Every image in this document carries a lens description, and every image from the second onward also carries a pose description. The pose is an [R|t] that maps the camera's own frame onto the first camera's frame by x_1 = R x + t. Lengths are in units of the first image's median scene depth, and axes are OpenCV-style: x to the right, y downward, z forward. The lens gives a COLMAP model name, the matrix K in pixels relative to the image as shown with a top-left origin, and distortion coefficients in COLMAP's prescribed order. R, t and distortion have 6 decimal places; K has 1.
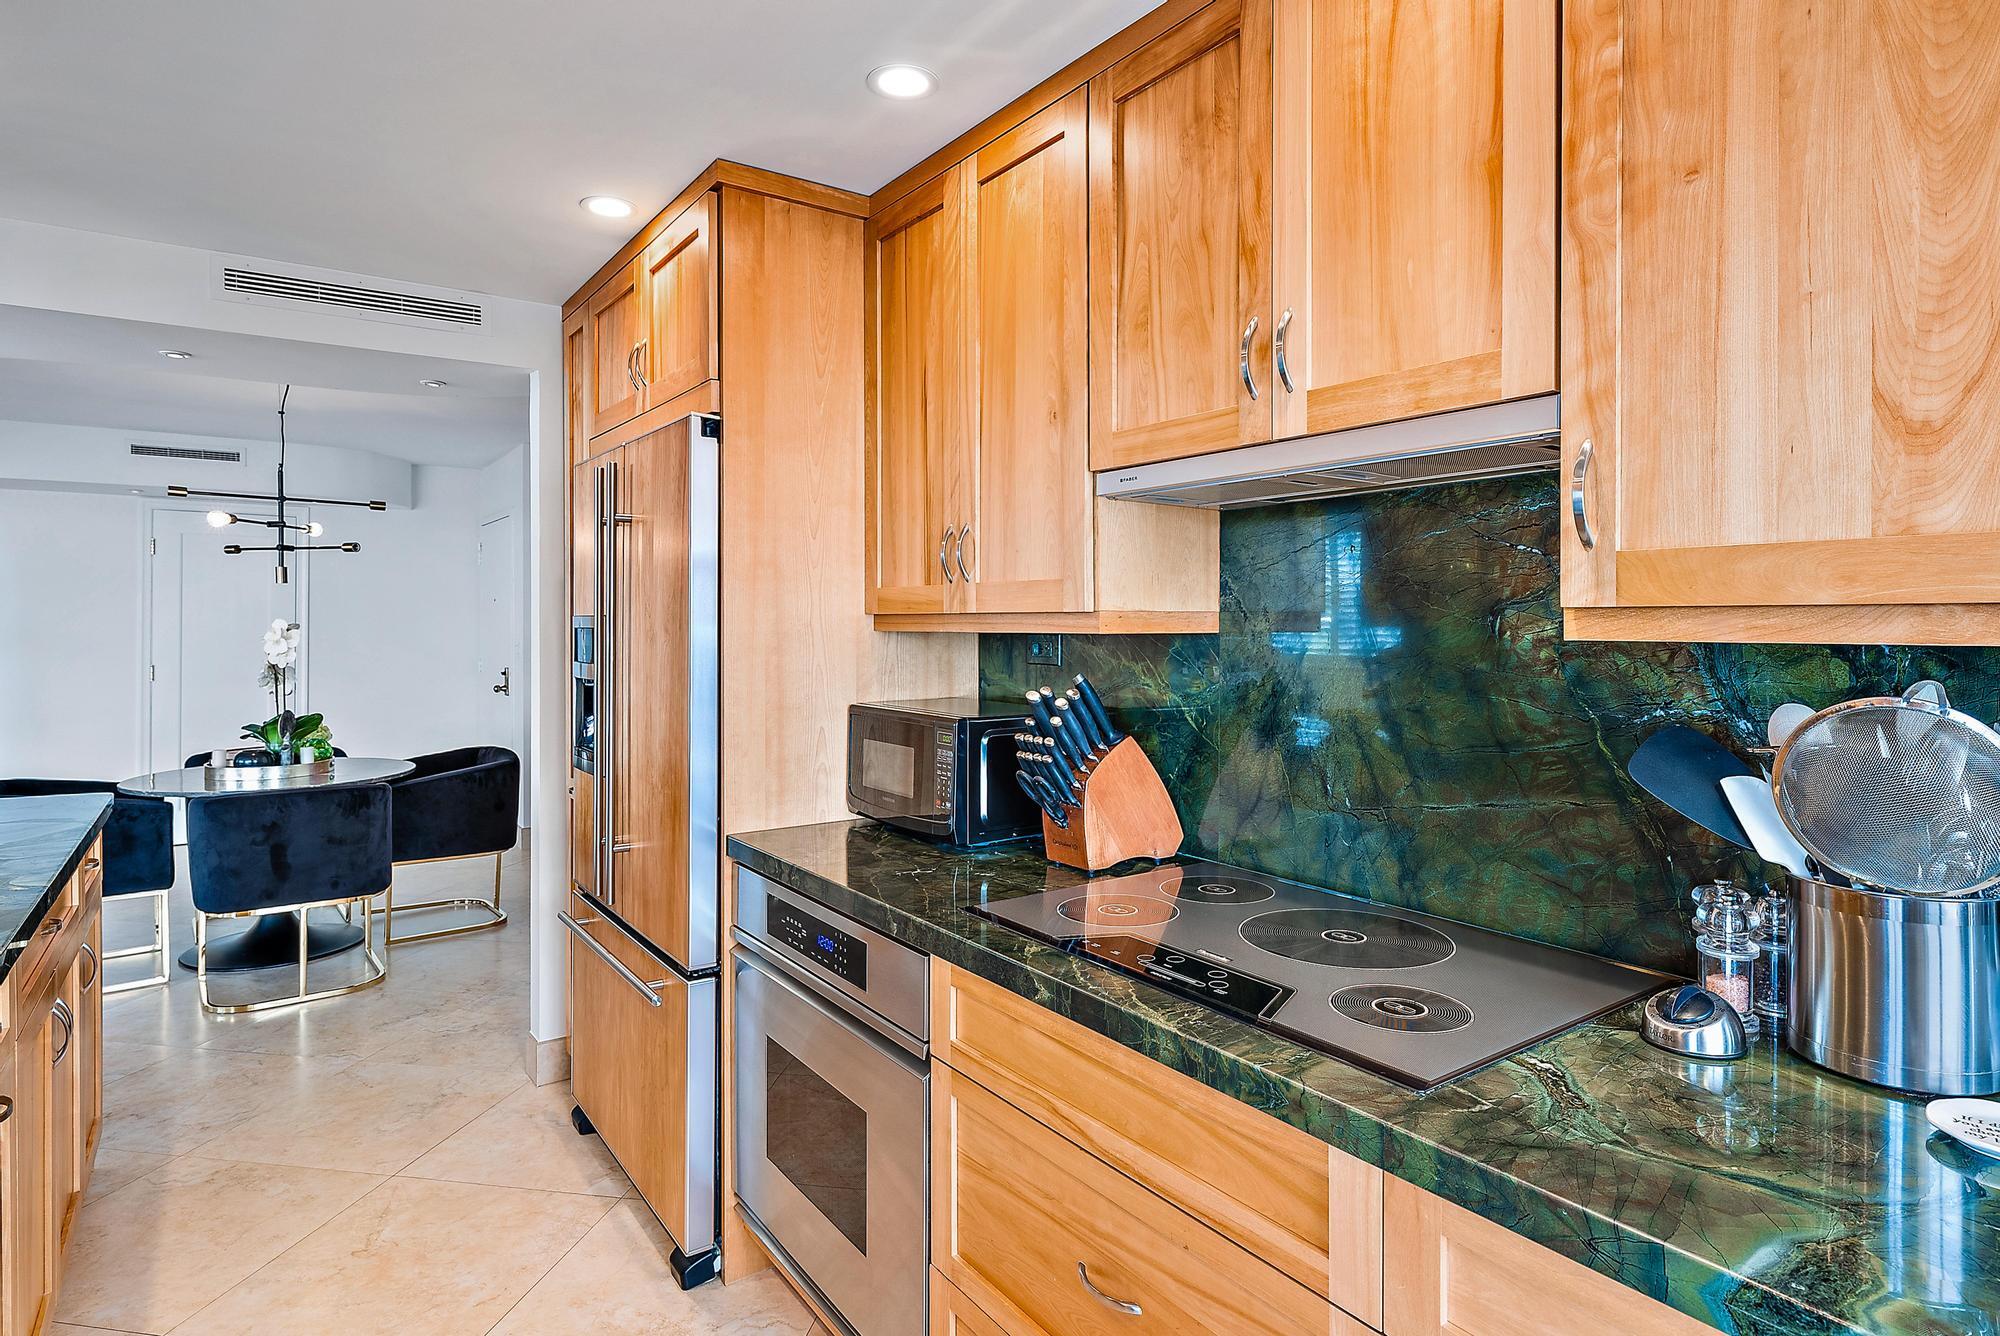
lens RADIAL K [[1087.8, 0, 1002.5], [0, 1087.8, 625.7], [0, 0, 1]] dist [0.008699, -0.001896]
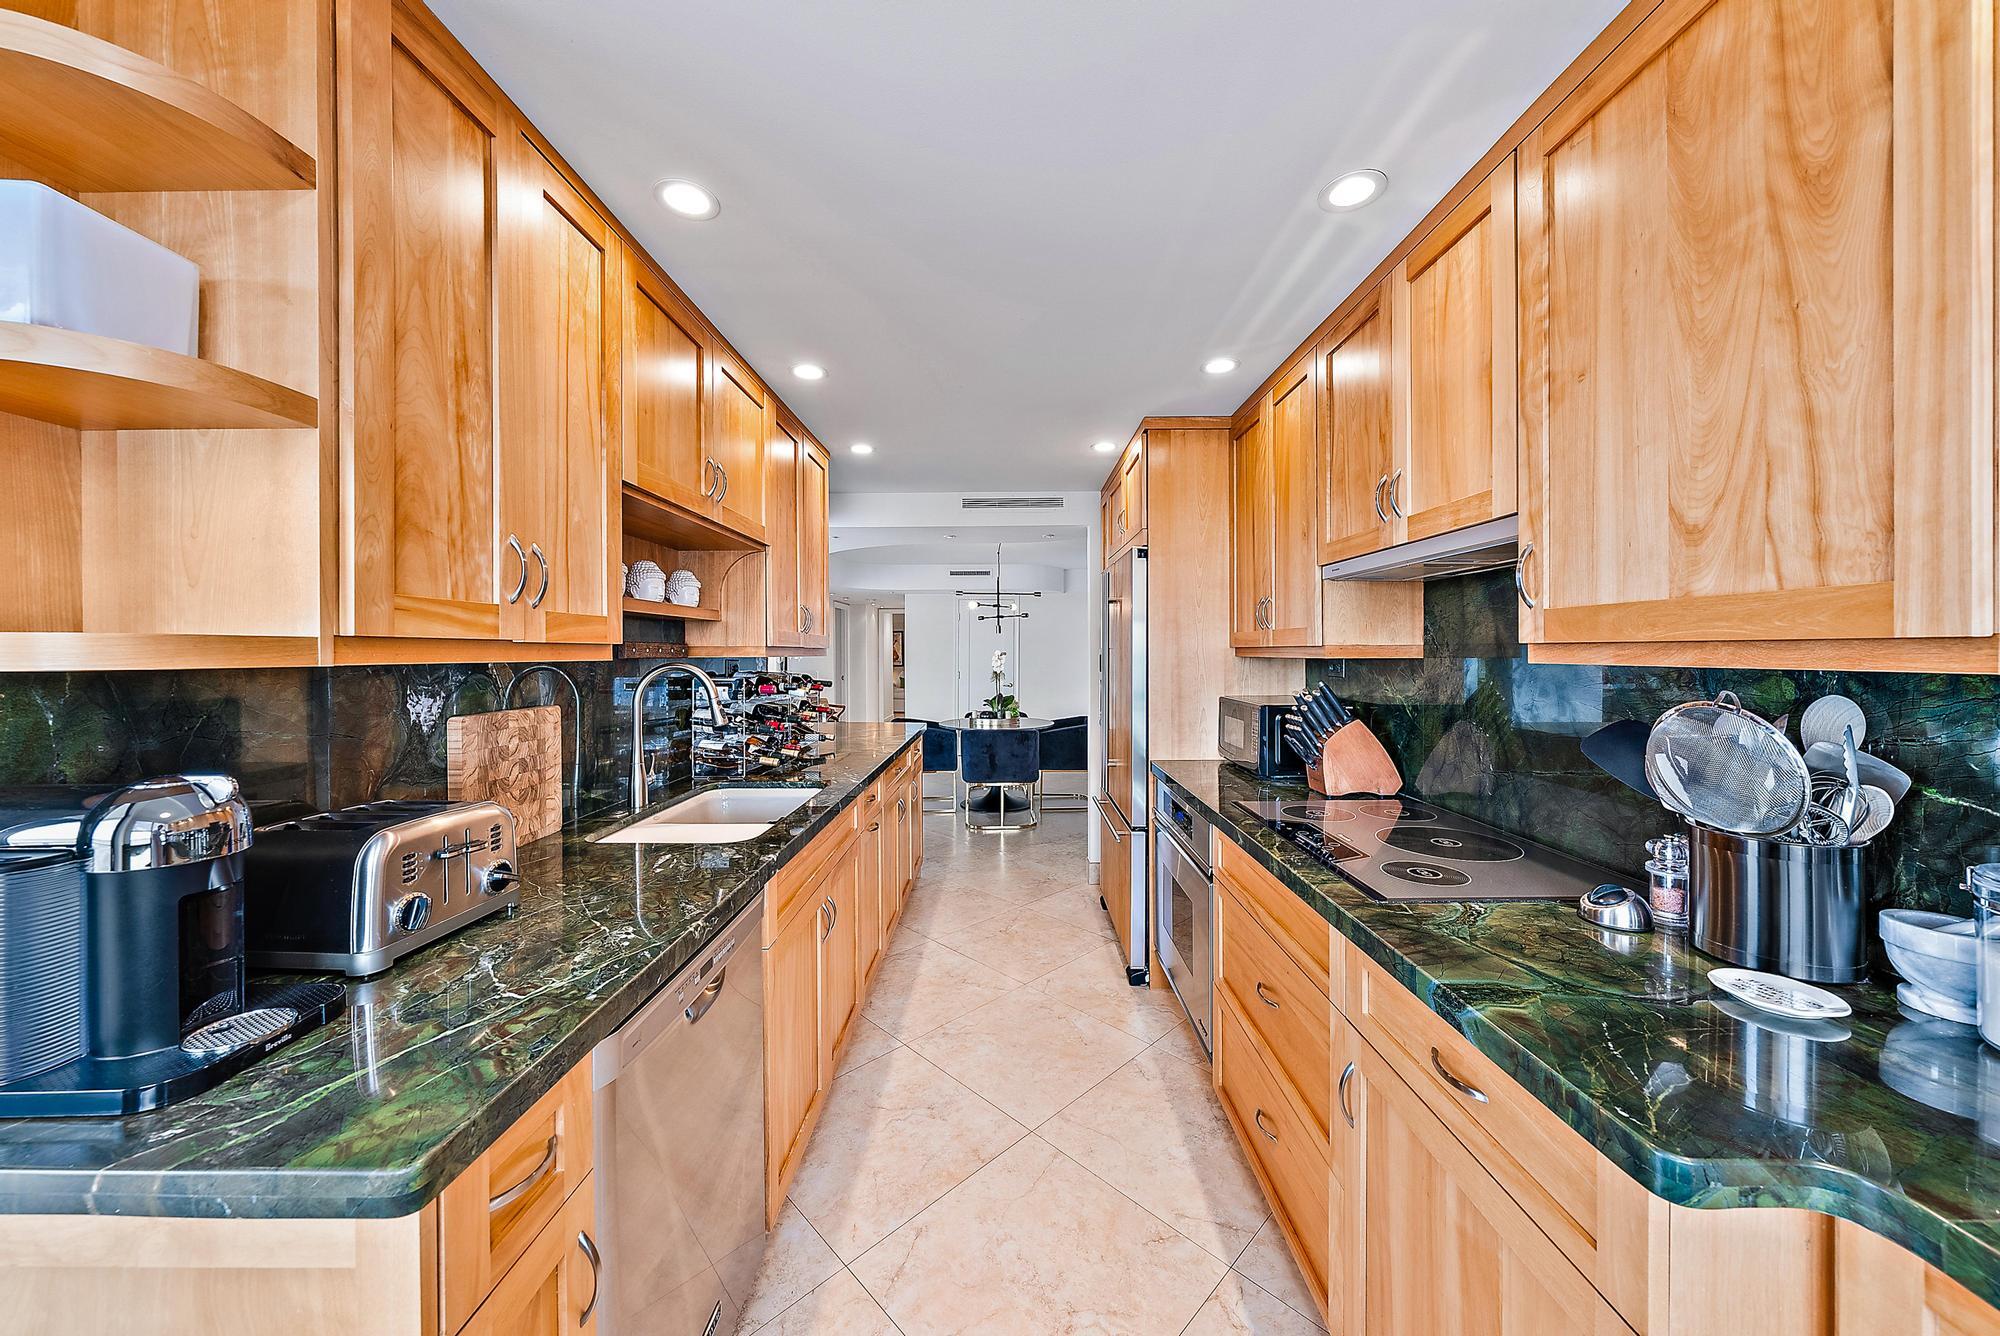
lens RADIAL K [[685.6, 0, 1004.3], [0, 685.6, 654.9], [0, 0, 1]] dist [-0.000326, -0.000016]
pose [[0.813469, 0.000987, -0.581607, 0.309994], [0.000749, 0.999996, 0.002744, -0.001809], [0.581607, -0.002667, 0.813465, -0.193045]]
